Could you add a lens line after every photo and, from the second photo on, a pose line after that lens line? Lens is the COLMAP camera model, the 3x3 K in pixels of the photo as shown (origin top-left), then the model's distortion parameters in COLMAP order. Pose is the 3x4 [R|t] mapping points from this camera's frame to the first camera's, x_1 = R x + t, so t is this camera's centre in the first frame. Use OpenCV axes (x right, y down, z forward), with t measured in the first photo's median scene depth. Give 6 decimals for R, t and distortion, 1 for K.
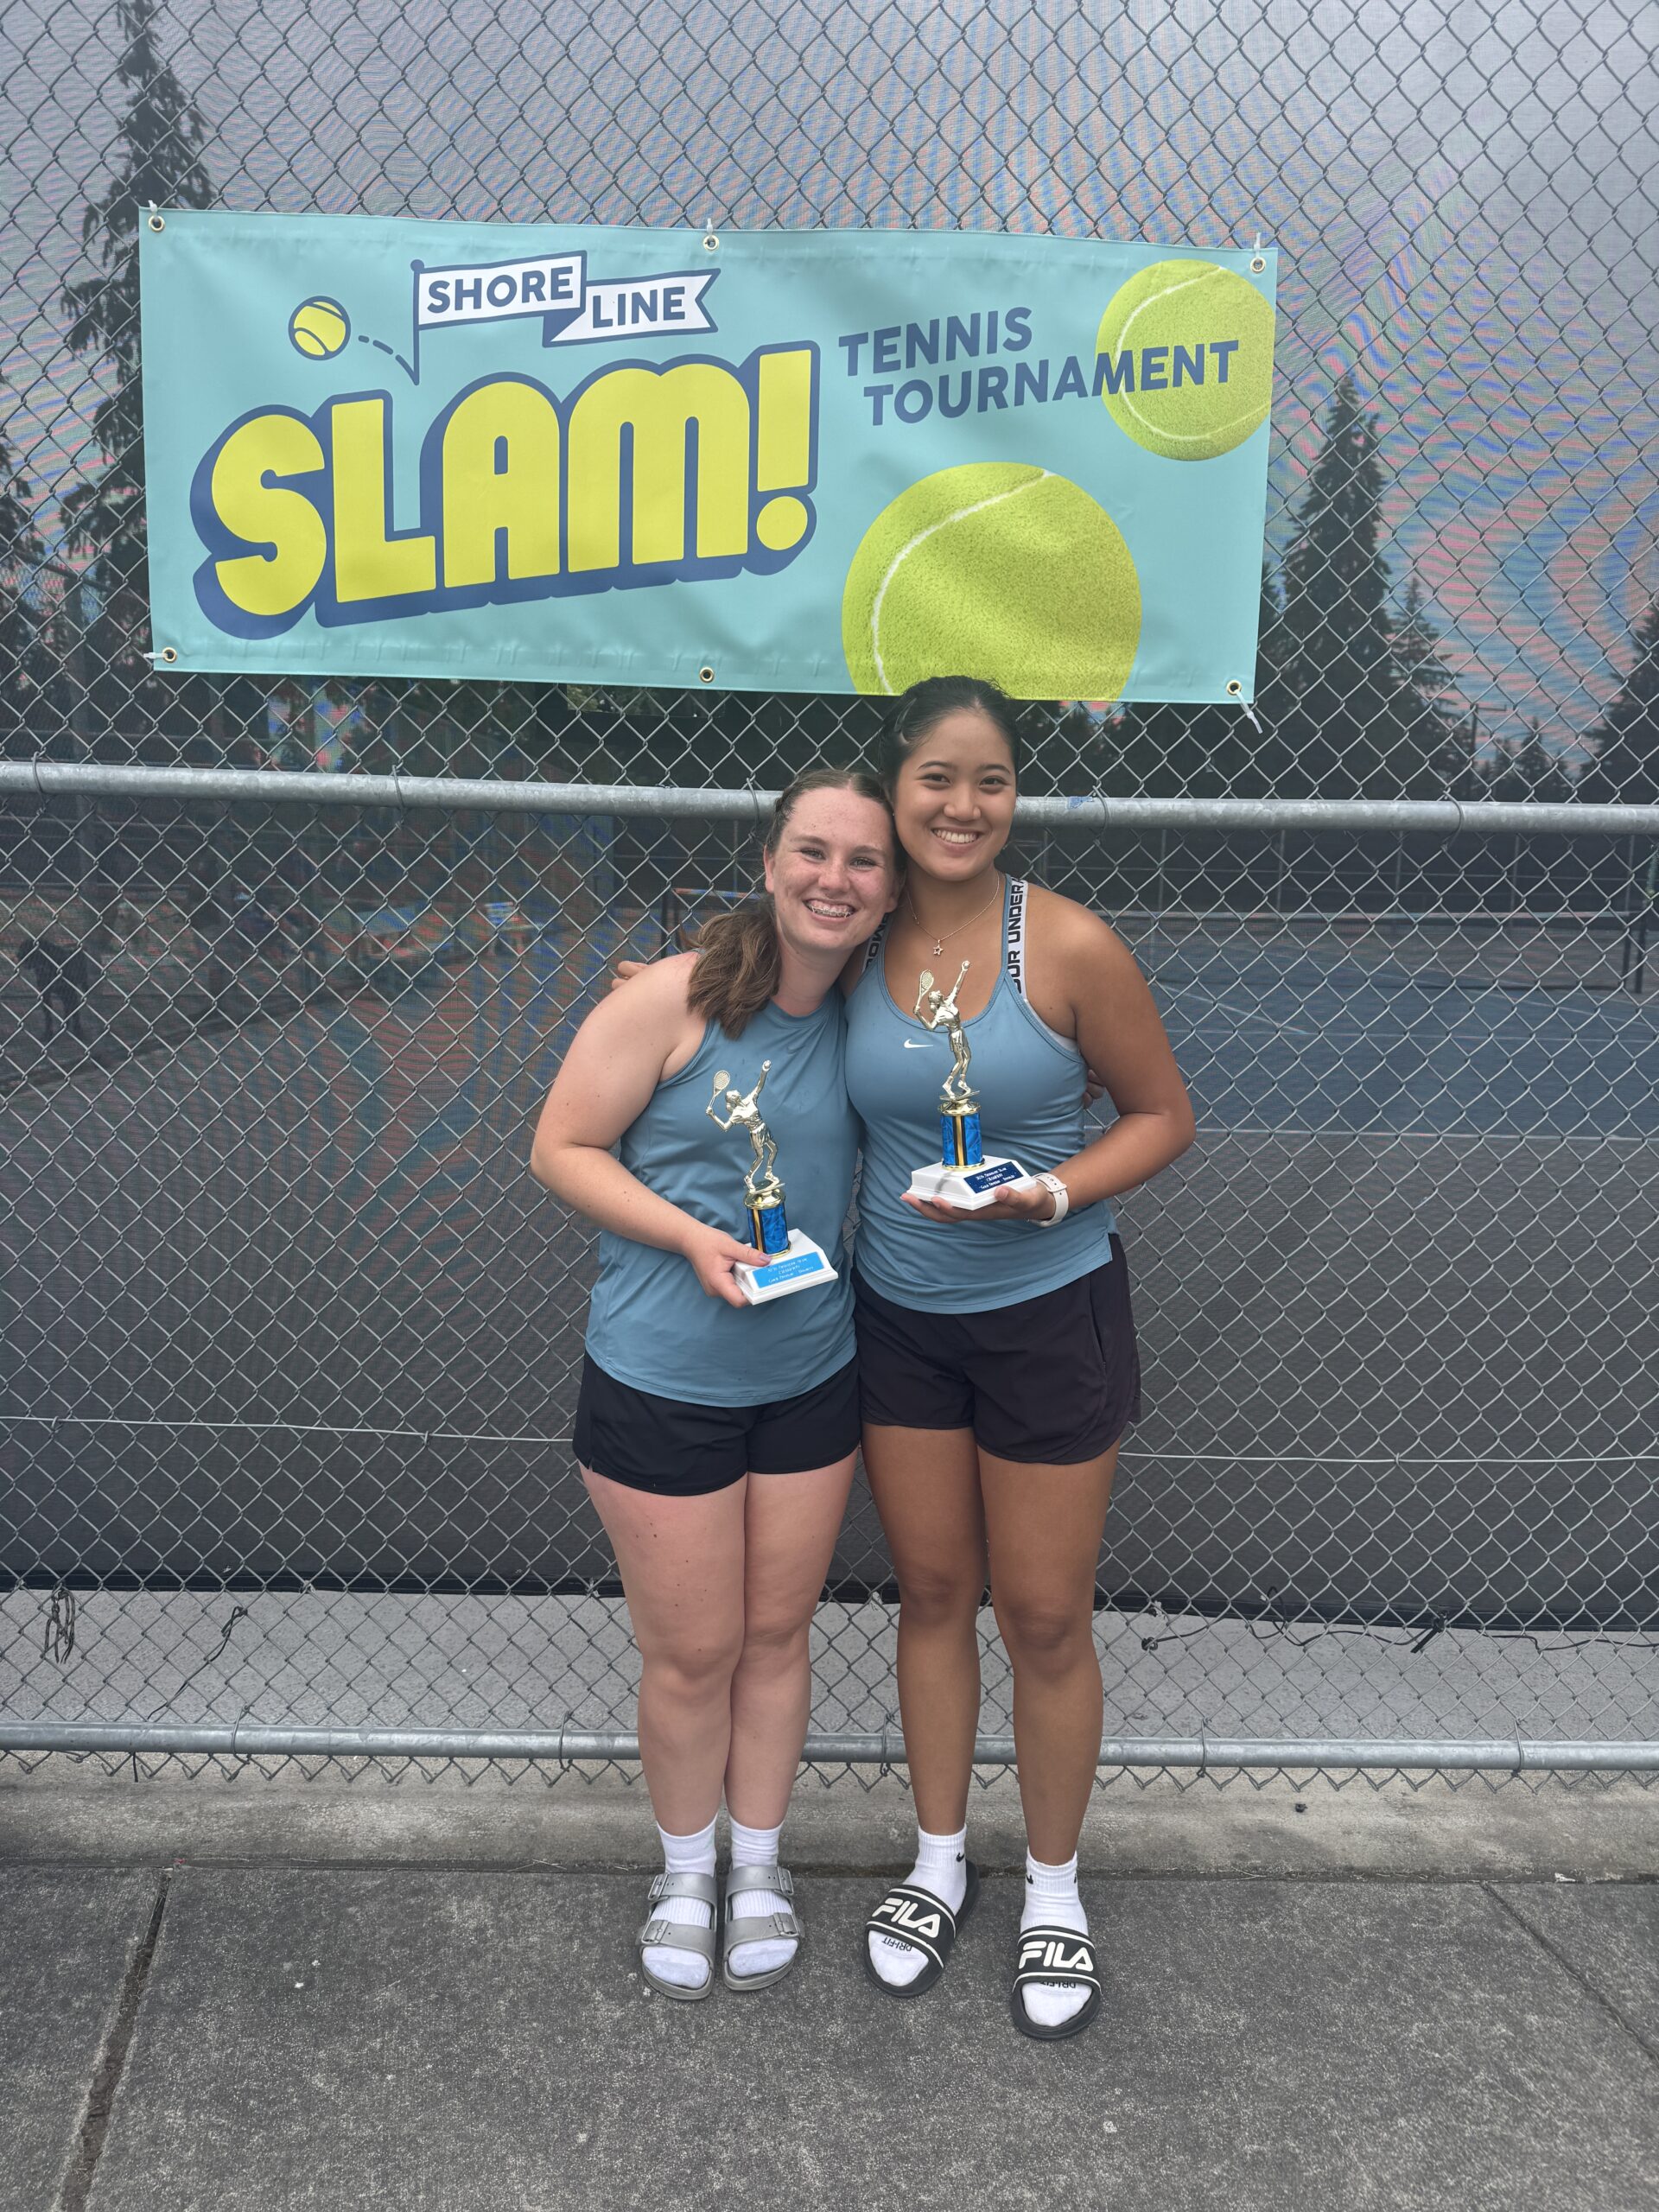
lens RADIAL K [[1557.0, 0, 842.4], [0, 1557.0, 1113.3], [0, 0, 1]] dist [-0.003247, -0.004001]
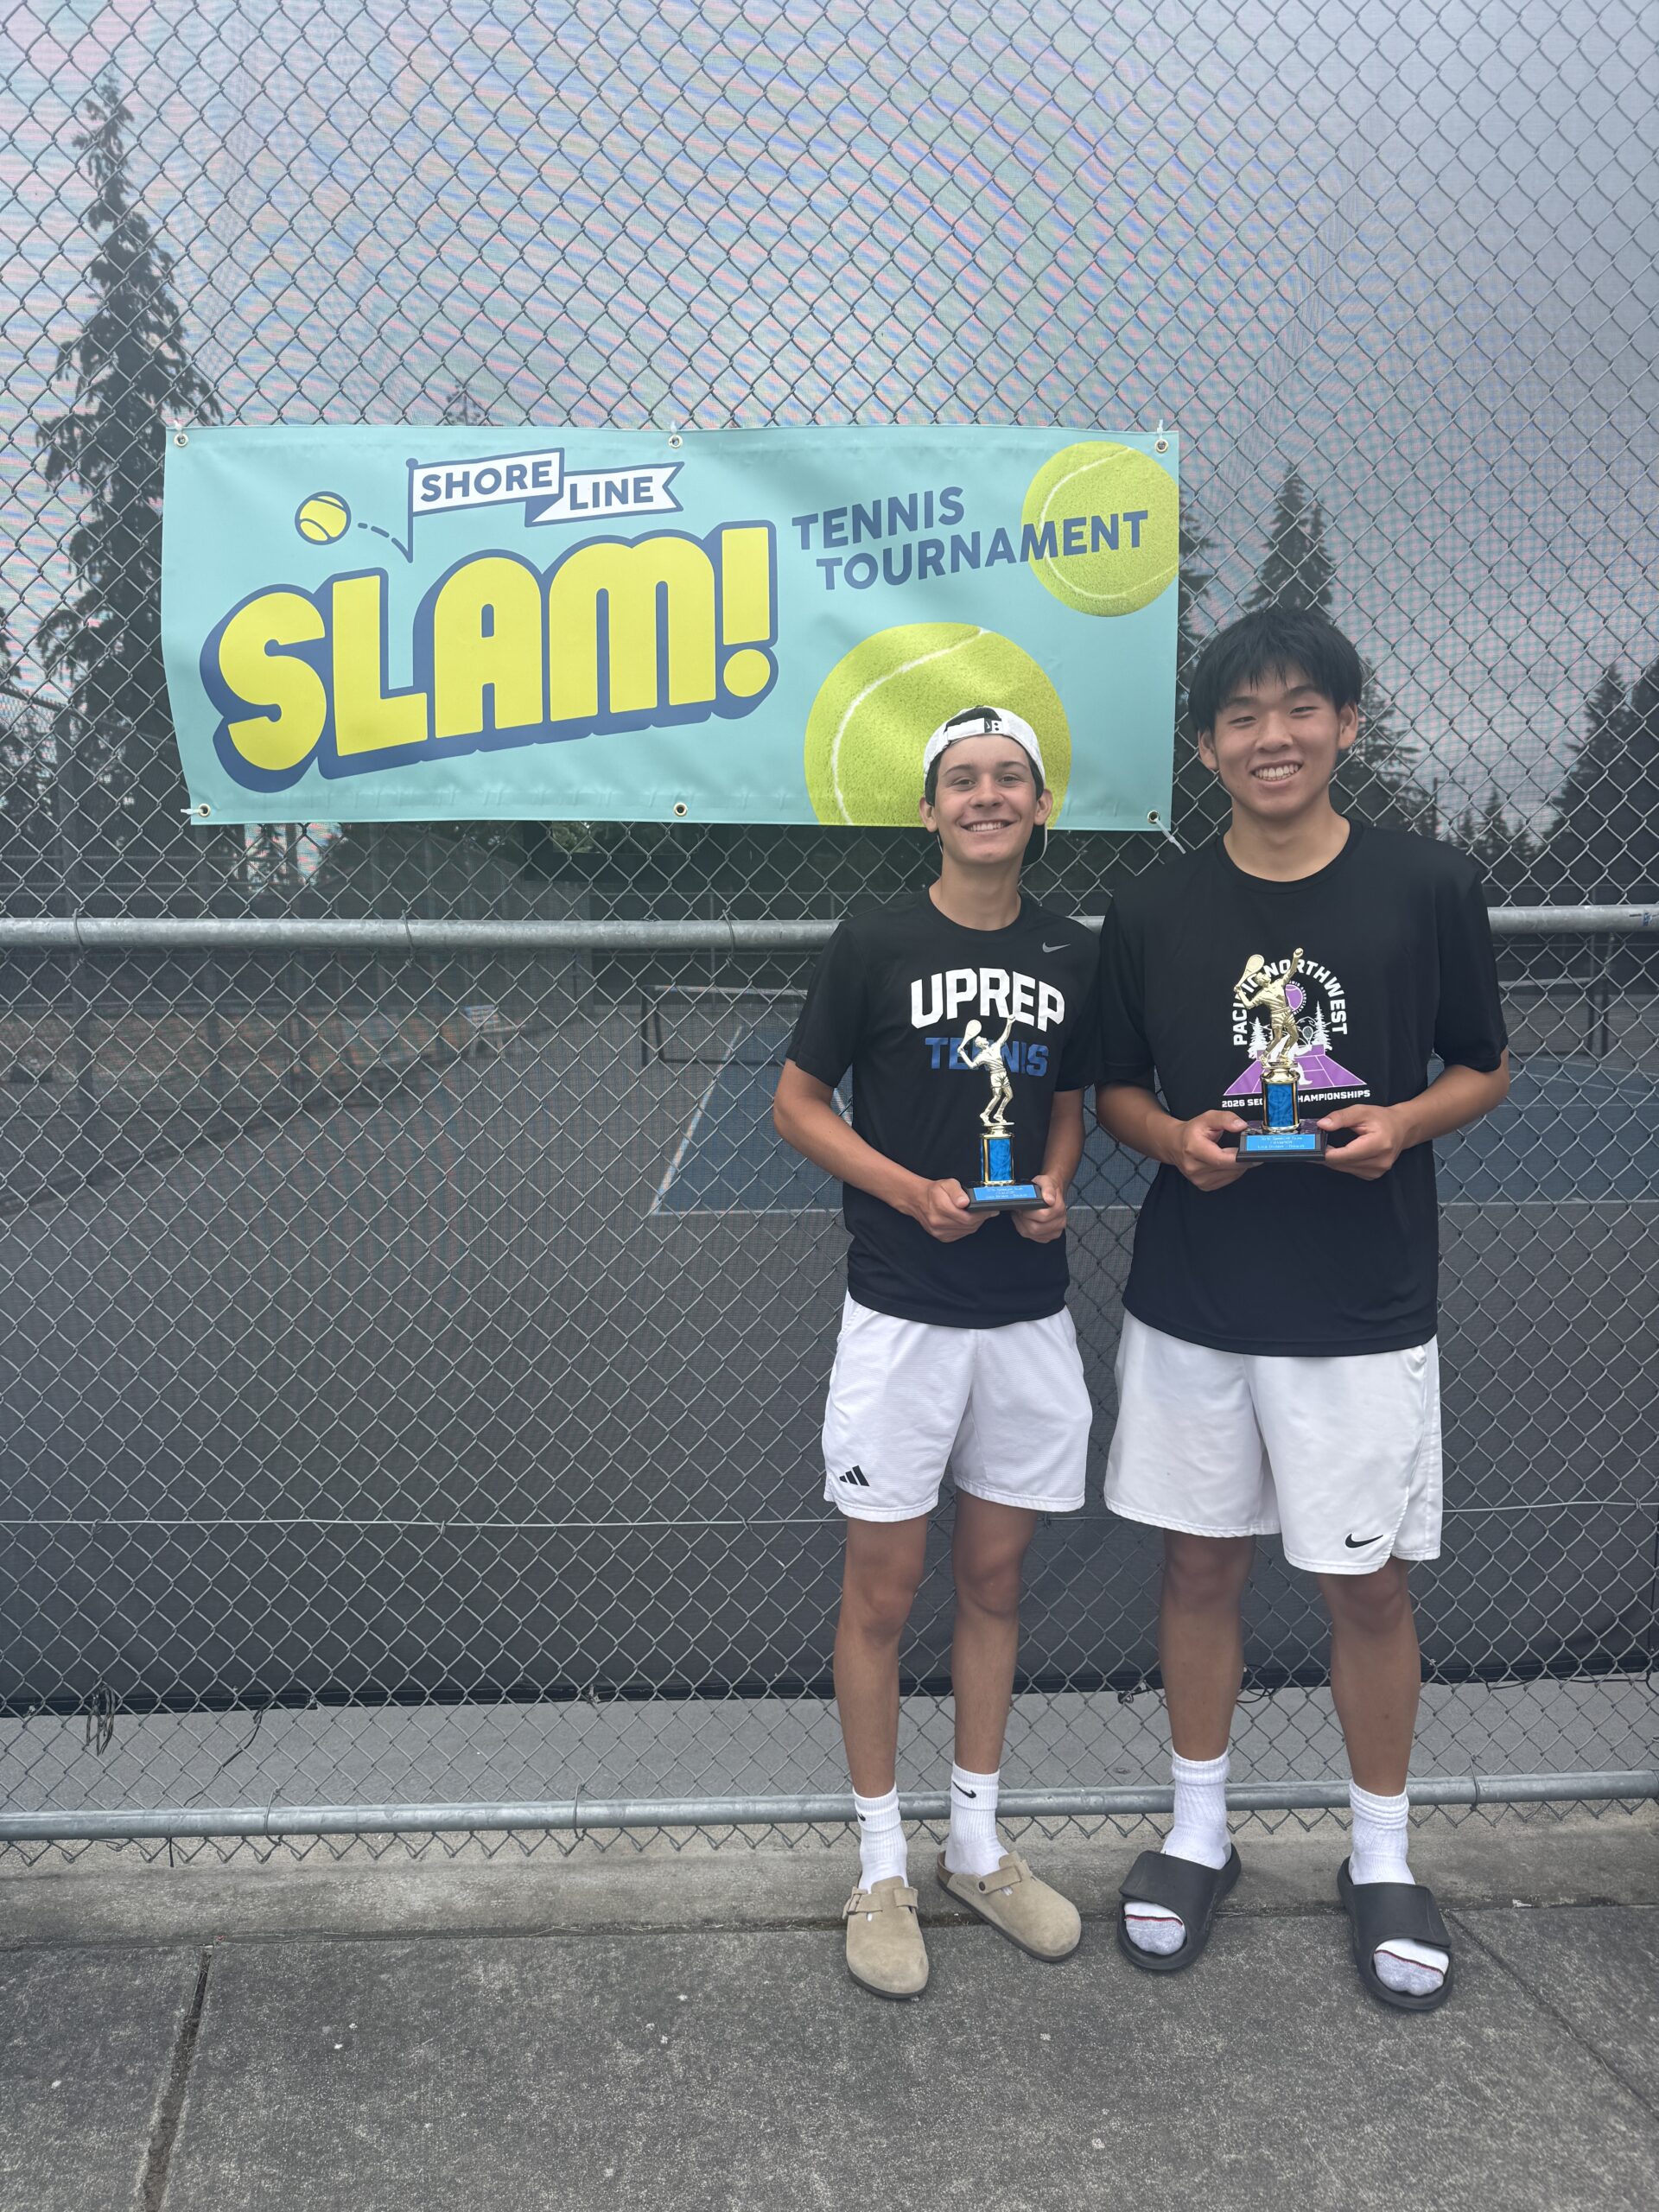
lens RADIAL K [[1558.3, 0, 840.6], [0, 1558.3, 1120.2], [0, 0, 1]] dist [-0.003705, -0.004968]
pose [[0.999342, -0.034736, 0.010432, 0.005966], [0.035236, 0.998008, -0.052329, -0.005712], [-0.008594, 0.052663, 0.998575, -0.098158]]
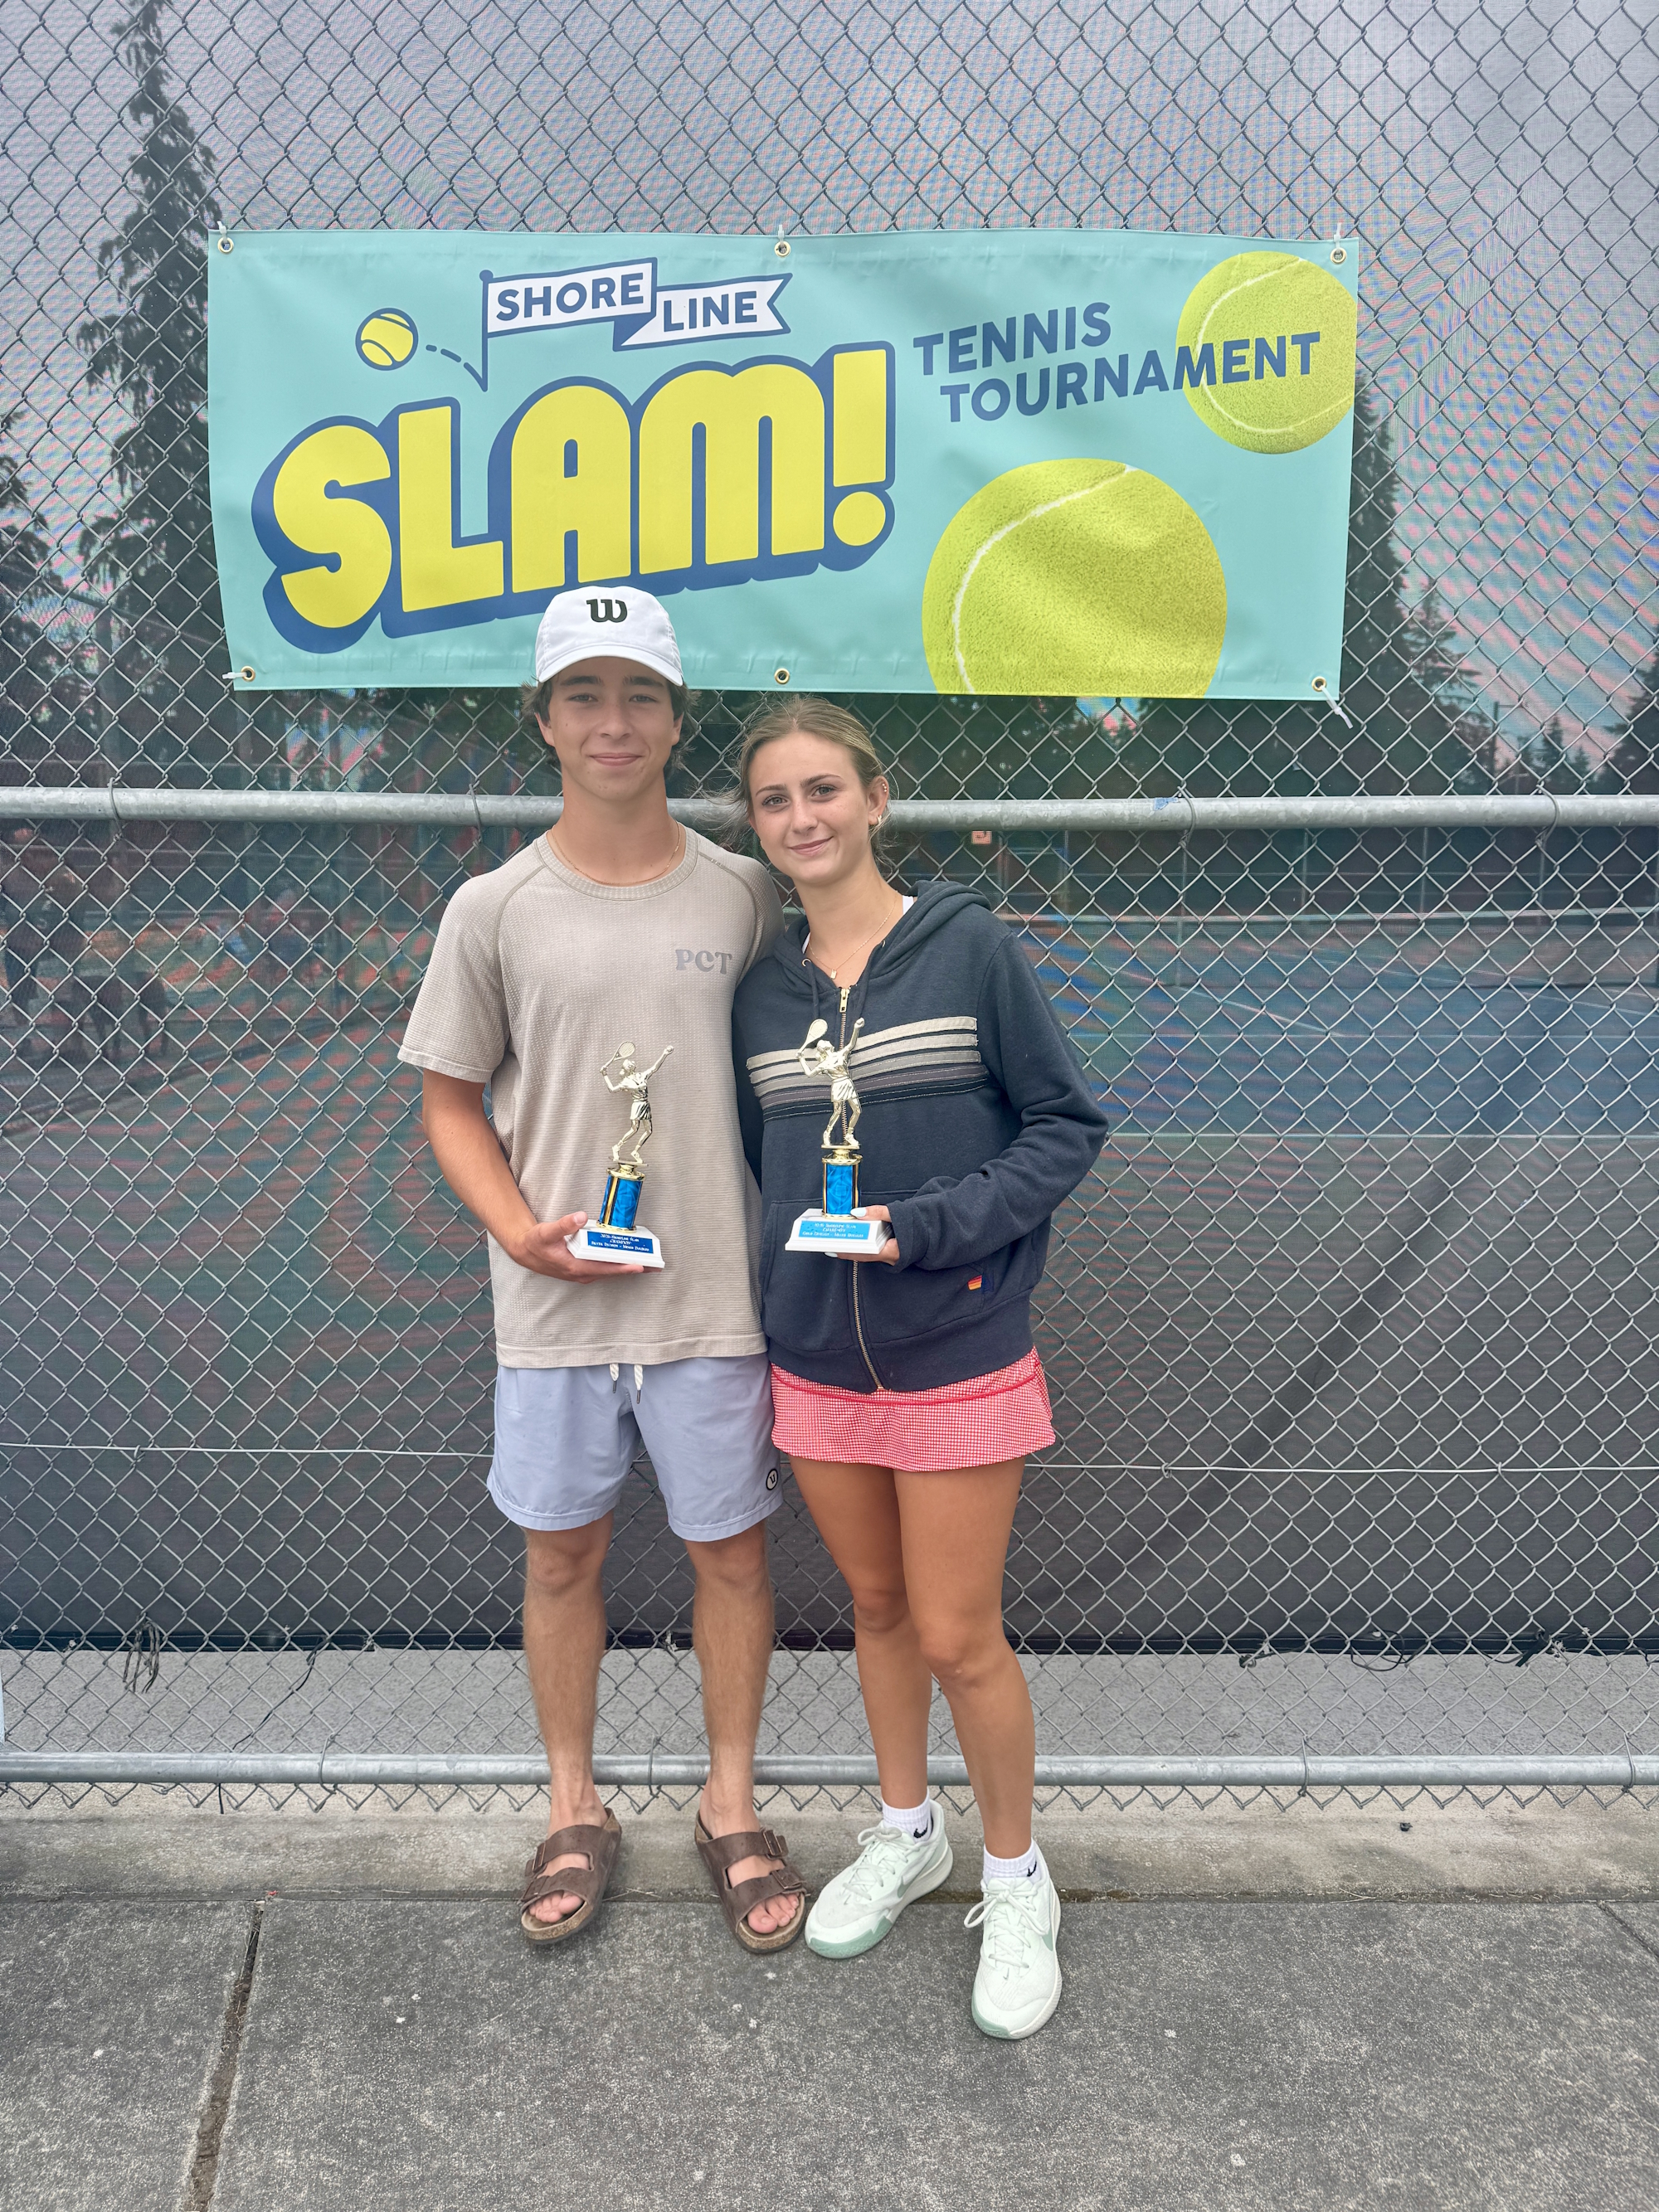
lens RADIAL K [[1559.0, 0, 834.6], [0, 1559.0, 1120.3], [0, 0, 1]] dist [-0.002472, -0.002958]
pose [[0.999662, -0.018659, -0.018129, -0.043802], [0.018582, 0.999818, -0.004434, 0.000206], [0.018208, 0.004095, 0.999826, 0.014925]]
